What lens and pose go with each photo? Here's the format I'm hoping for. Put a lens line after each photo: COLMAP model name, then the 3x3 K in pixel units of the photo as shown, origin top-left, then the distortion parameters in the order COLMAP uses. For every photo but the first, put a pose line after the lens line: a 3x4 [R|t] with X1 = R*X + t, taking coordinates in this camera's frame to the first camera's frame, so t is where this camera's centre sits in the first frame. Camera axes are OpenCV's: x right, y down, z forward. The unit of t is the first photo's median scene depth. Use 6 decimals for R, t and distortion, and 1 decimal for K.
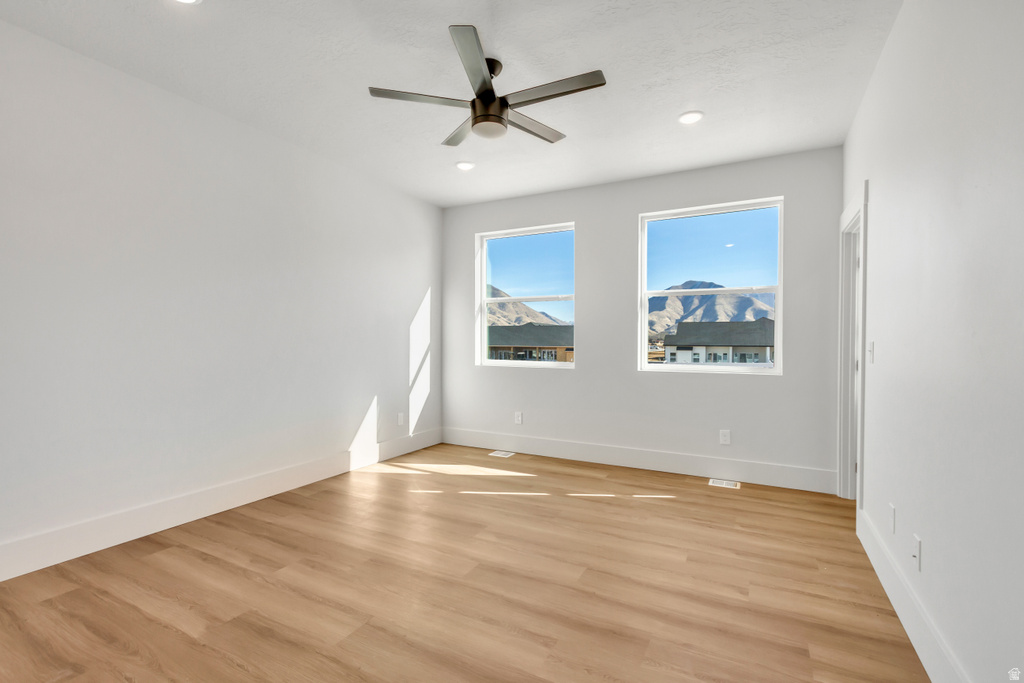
lens RADIAL K [[469.5, 0, 511.7], [0, 469.5, 333.6], [0, 0, 1]] dist [0.004458, -0.000420]
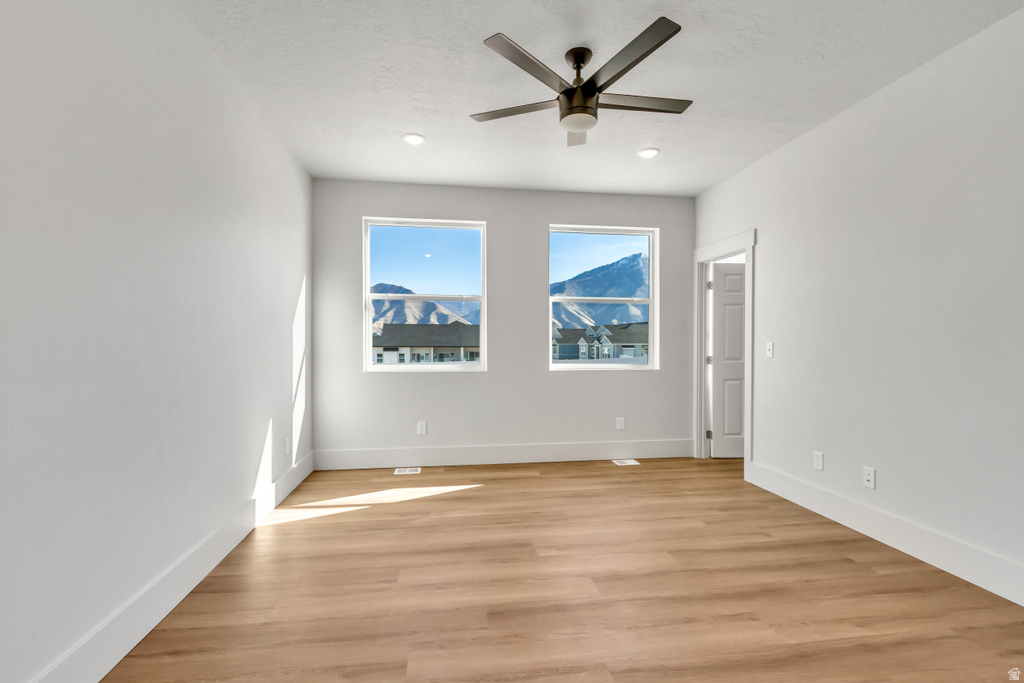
lens RADIAL K [[469.5, 0, 509.7], [0, 469.5, 334.8], [0, 0, 1]] dist [0.004458, -0.000420]
pose [[0.808168, 0.004818, 0.588932, -0.537654], [-0.004910, 0.999987, -0.001442, -0.001698], [-0.588931, -0.001726, 0.808181, 0.227950]]
